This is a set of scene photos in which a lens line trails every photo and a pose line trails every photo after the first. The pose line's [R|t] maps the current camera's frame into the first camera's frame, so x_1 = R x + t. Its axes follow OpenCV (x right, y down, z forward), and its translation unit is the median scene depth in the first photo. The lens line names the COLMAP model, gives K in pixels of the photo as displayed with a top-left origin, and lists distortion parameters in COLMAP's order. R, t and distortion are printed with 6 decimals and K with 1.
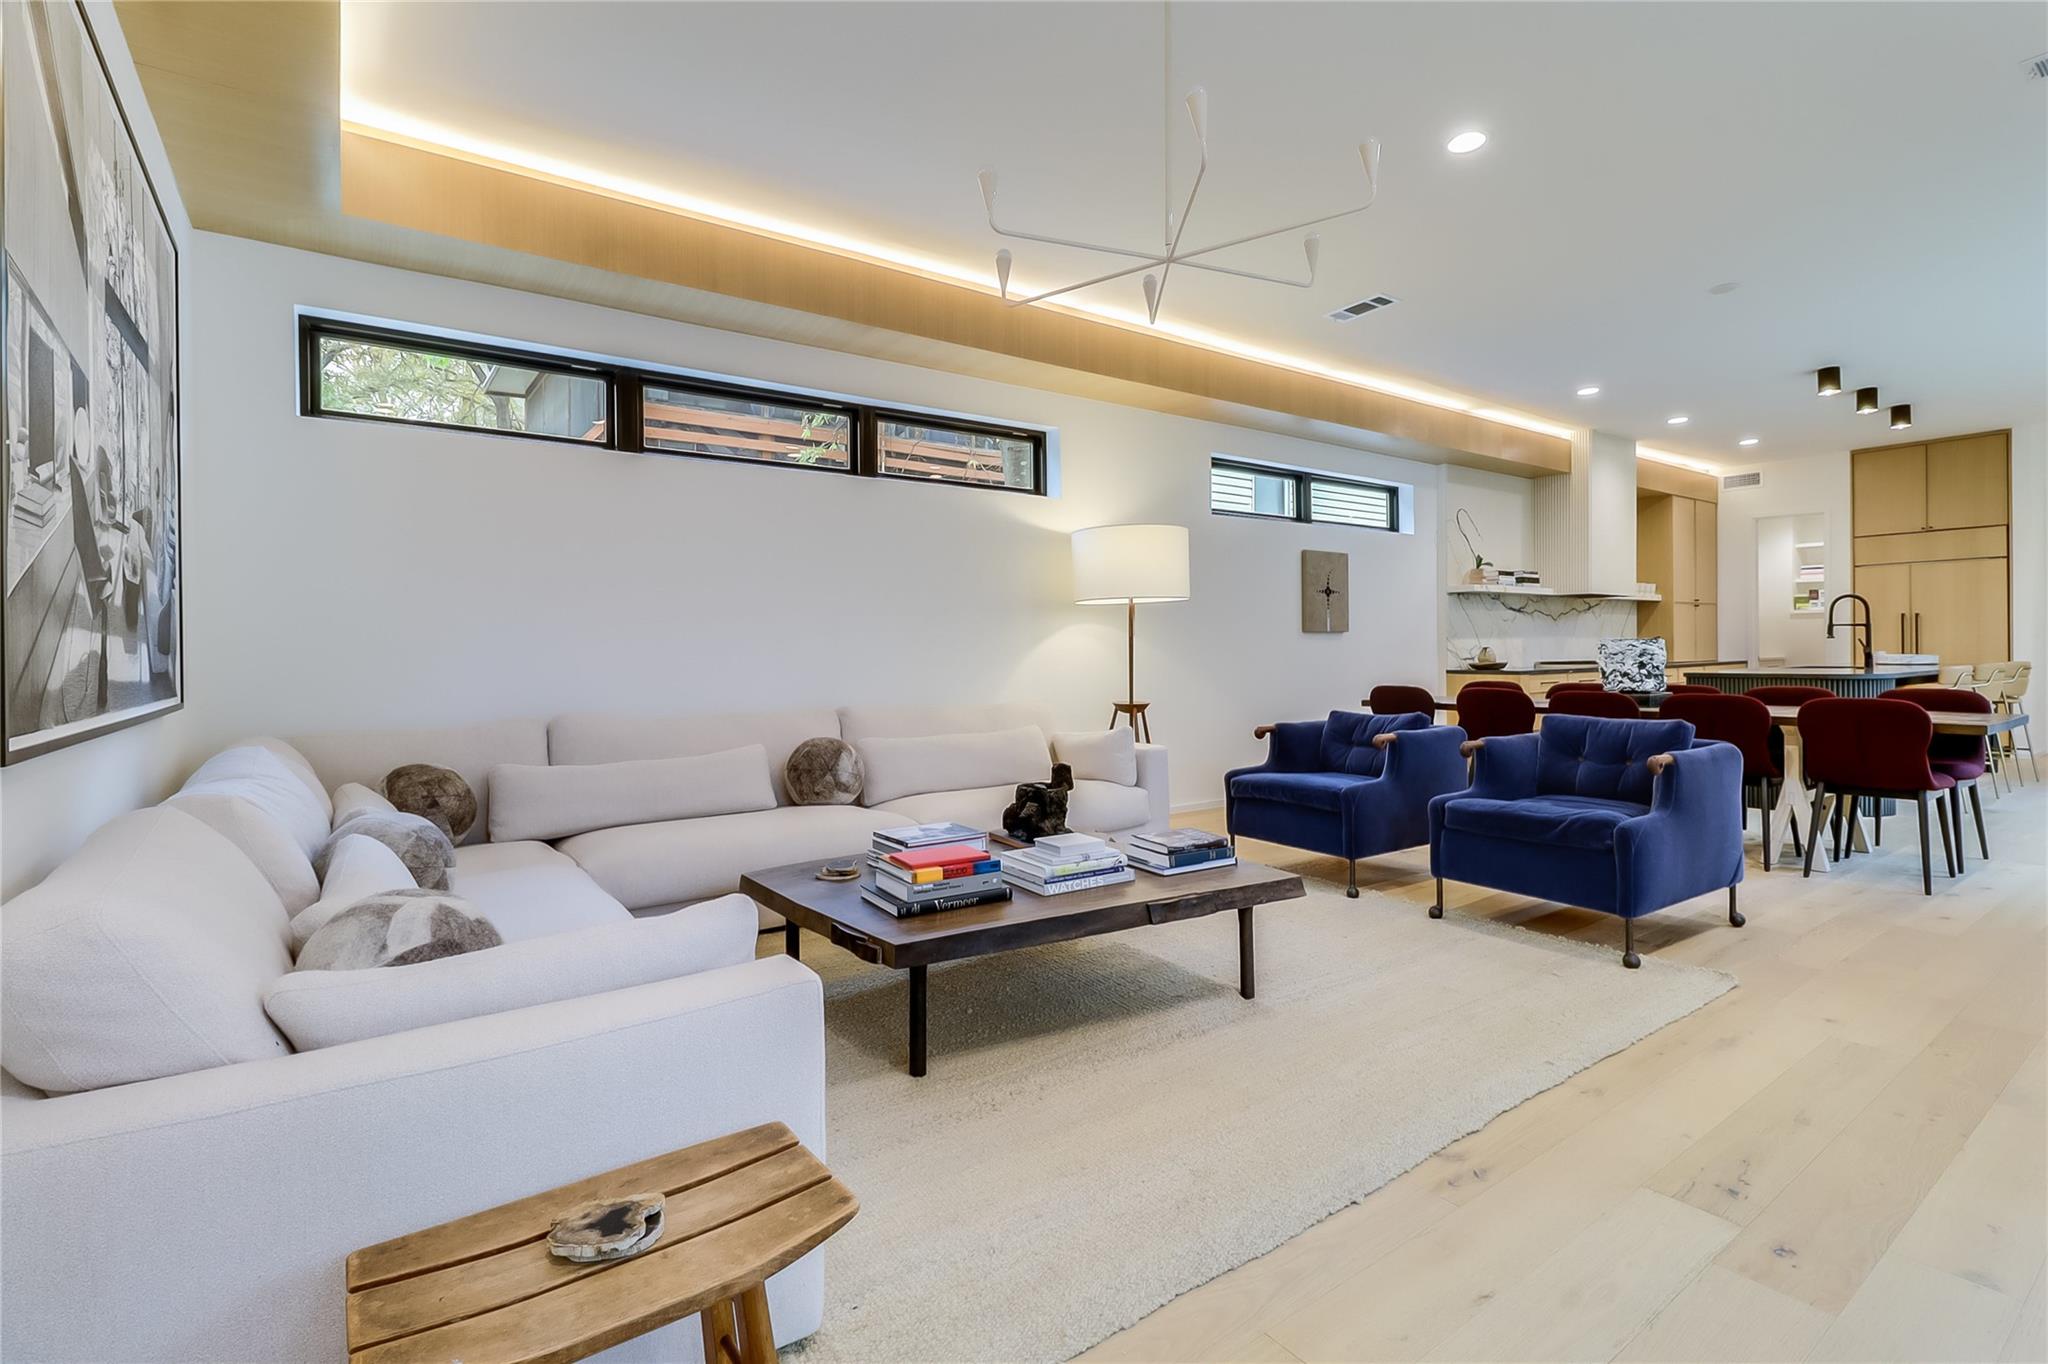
lens RADIAL K [[963.5, 0, 1003.1], [0, 963.5, 665.6], [0, 0, 1]] dist [-0.009988, -0.001942]
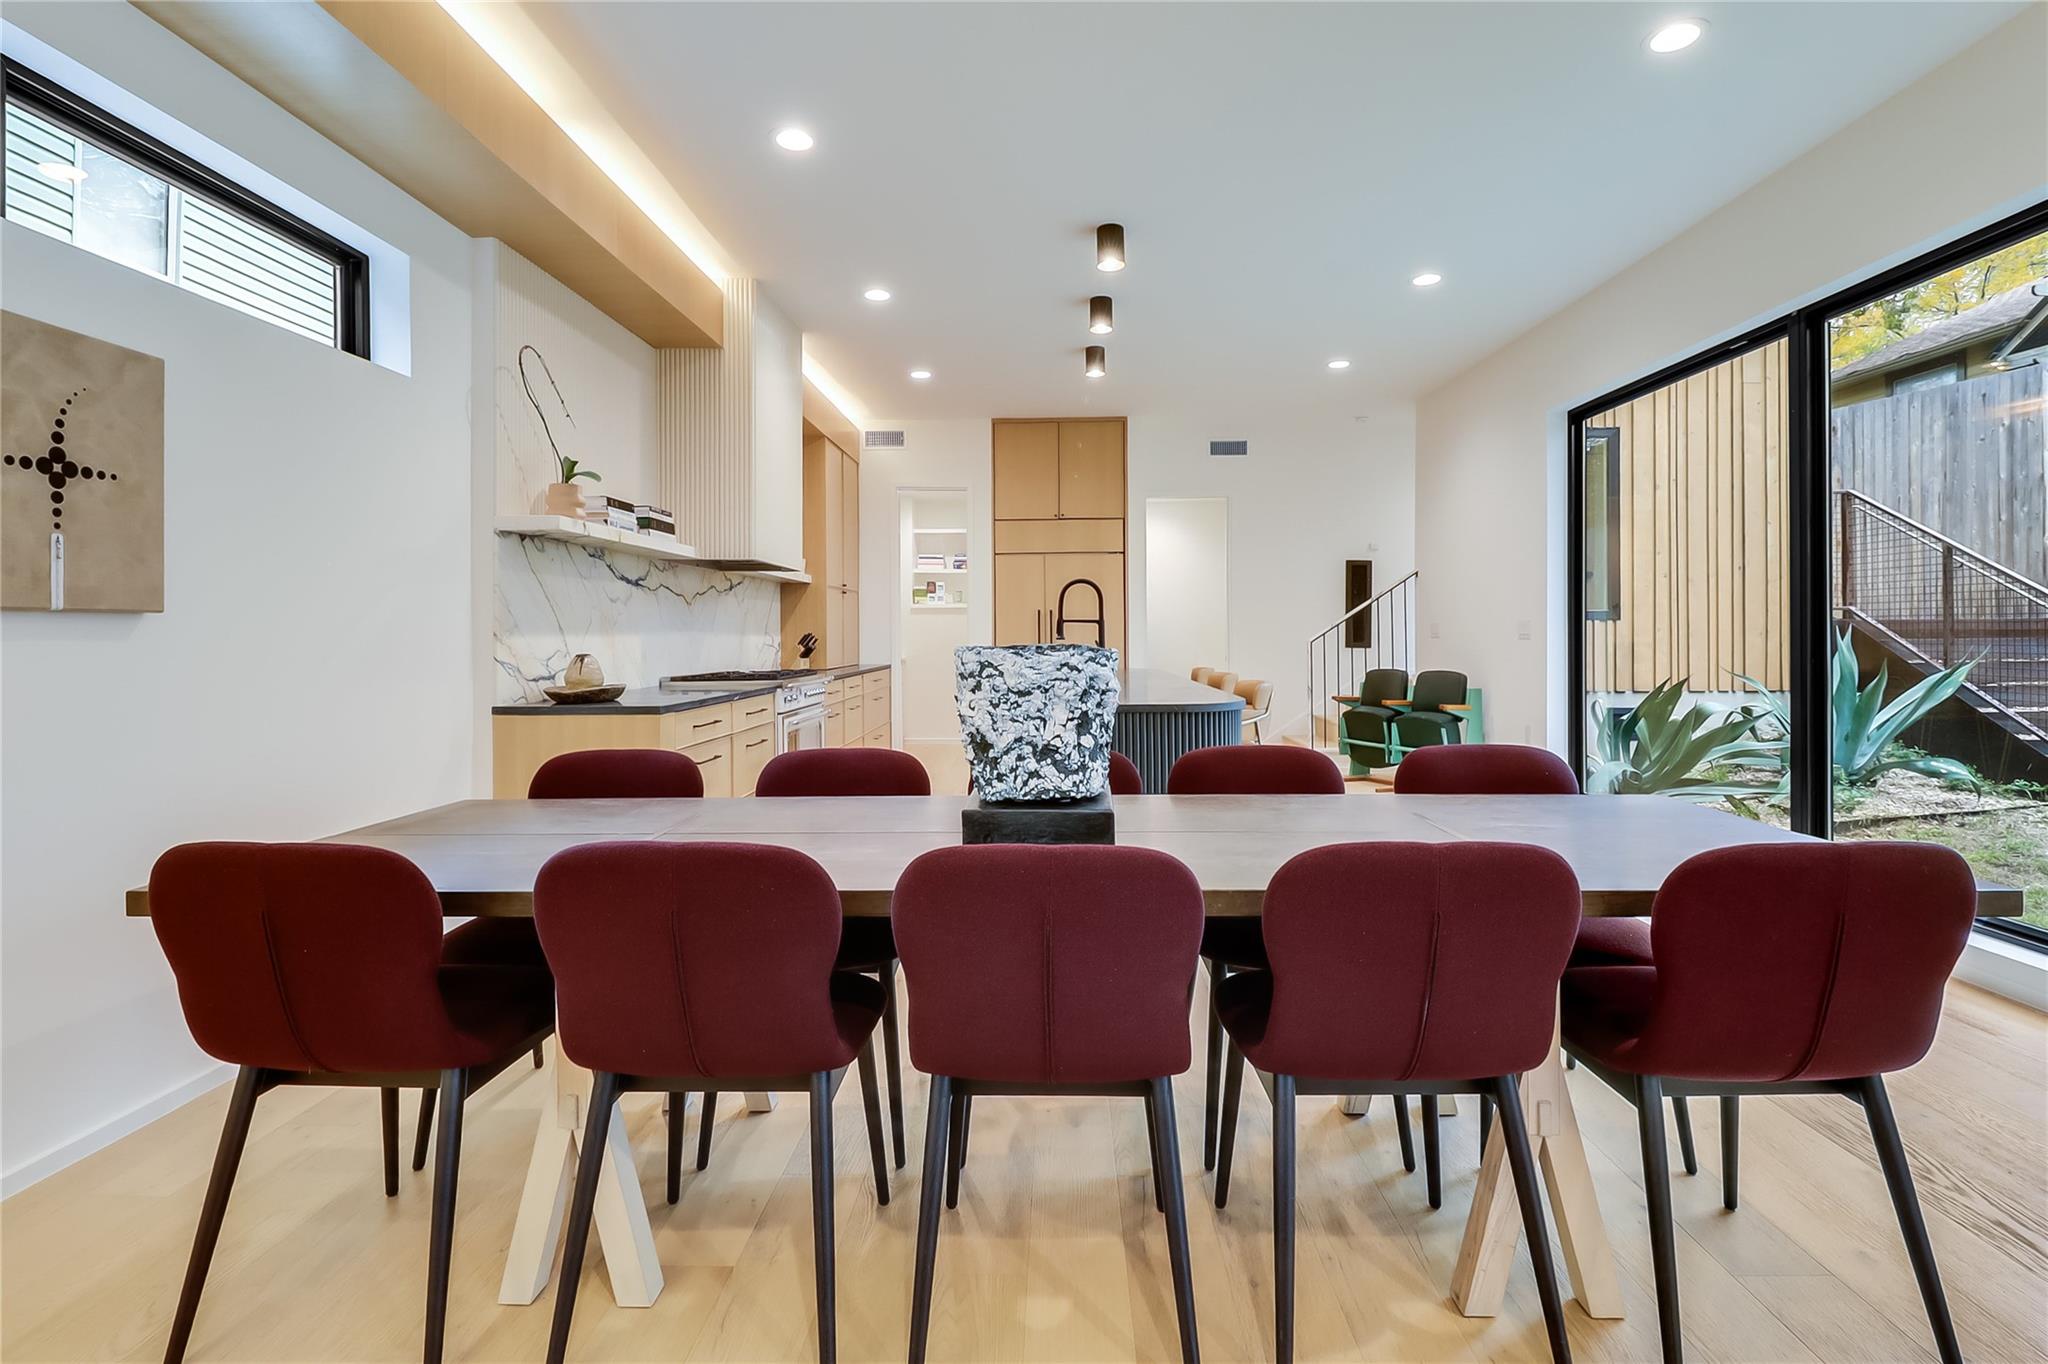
lens RADIAL K [[977.3, 0, 1039.7], [0, 977.3, 626.0], [0, 0, 1]] dist [0.020350, -0.012491]
pose [[0.588127, 0.016592, 0.808598, 0.234110], [0.009447, 0.999580, -0.027382, -0.016690], [-0.808713, 0.023743, 0.587724, 0.510672]]
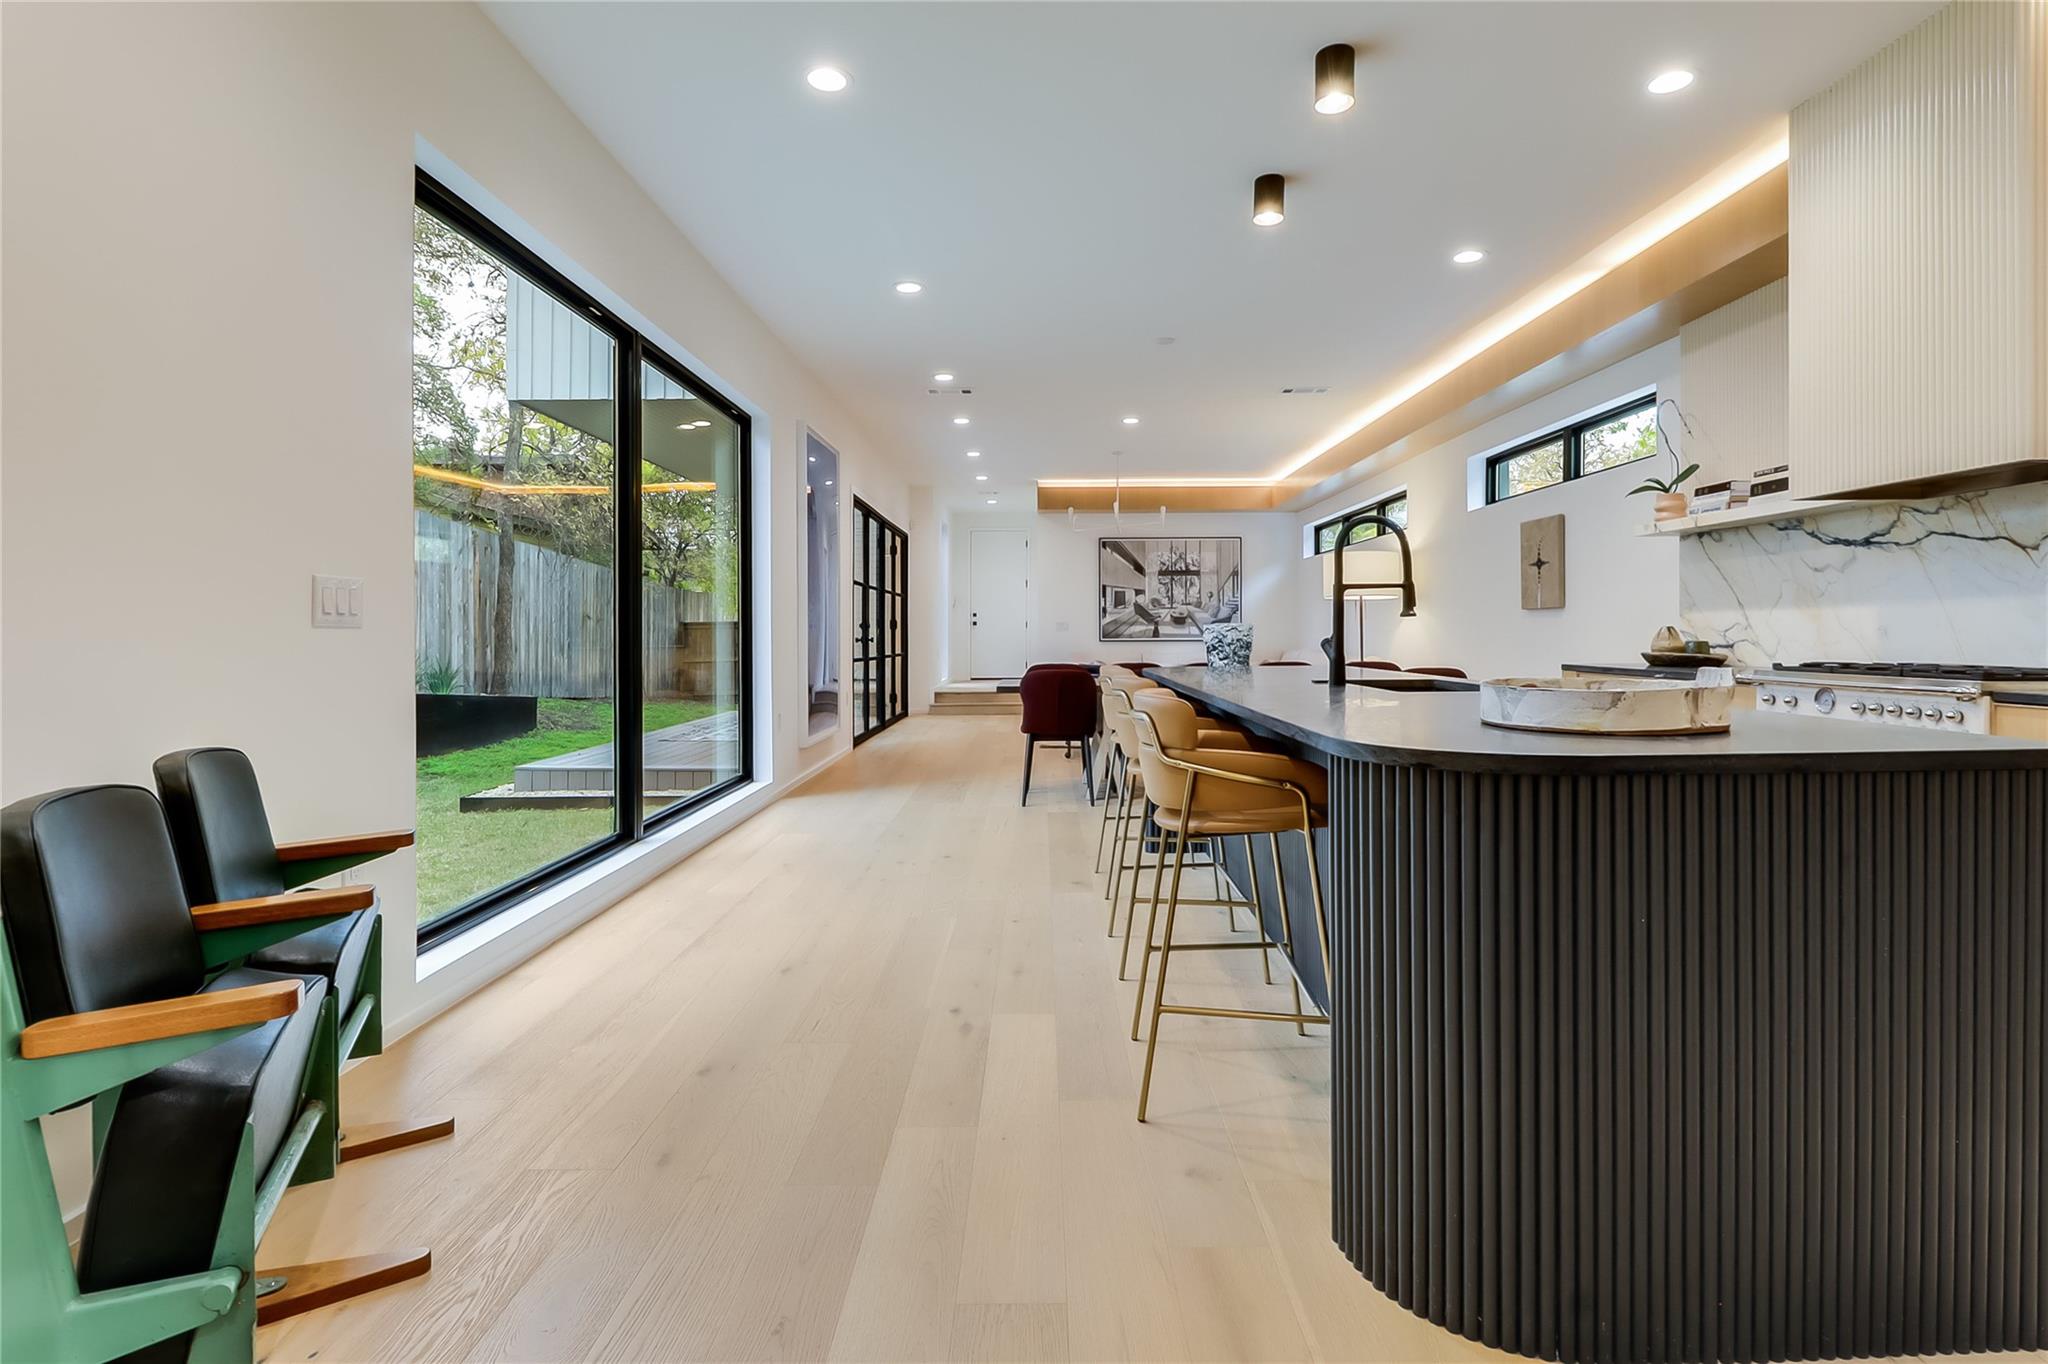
lens RADIAL K [[977.3, 0, 1077.7], [0, 977.3, 629.7], [0, 0, 1]] dist [0.020350, -0.012491]
pose [[-0.545728, 0.014842, -0.837831, 1.145062], [0.002708, 0.999869, 0.015949, -0.026264], [0.837958, 0.006435, -0.545697, 0.973252]]
